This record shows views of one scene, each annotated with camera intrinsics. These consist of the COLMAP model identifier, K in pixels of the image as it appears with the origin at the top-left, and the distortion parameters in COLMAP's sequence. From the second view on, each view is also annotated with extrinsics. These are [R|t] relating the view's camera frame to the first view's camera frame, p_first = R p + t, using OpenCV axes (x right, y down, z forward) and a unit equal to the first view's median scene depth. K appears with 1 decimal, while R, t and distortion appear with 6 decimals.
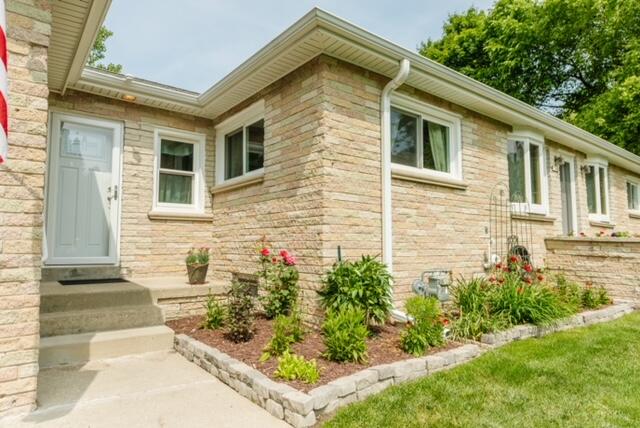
lens RADIAL K [[403.2, 0, 321.1], [0, 403.2, 215.8], [0, 0, 1]] dist [0.010601, -0.002231]
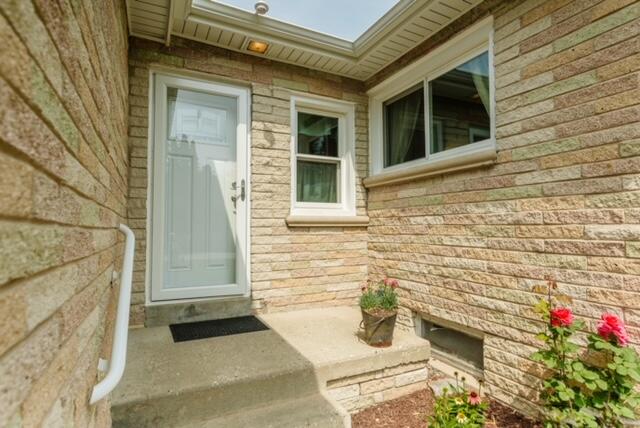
lens RADIAL K [[344.6, 0, 318.5], [0, 344.6, 215.0], [0, 0, 1]] dist [0.001762, 0.000150]
pose [[0.980274, -0.007814, -0.197490, -0.257805], [0.015250, 0.999230, 0.036158, -0.033301], [0.197056, -0.038456, 0.979638, 0.435731]]
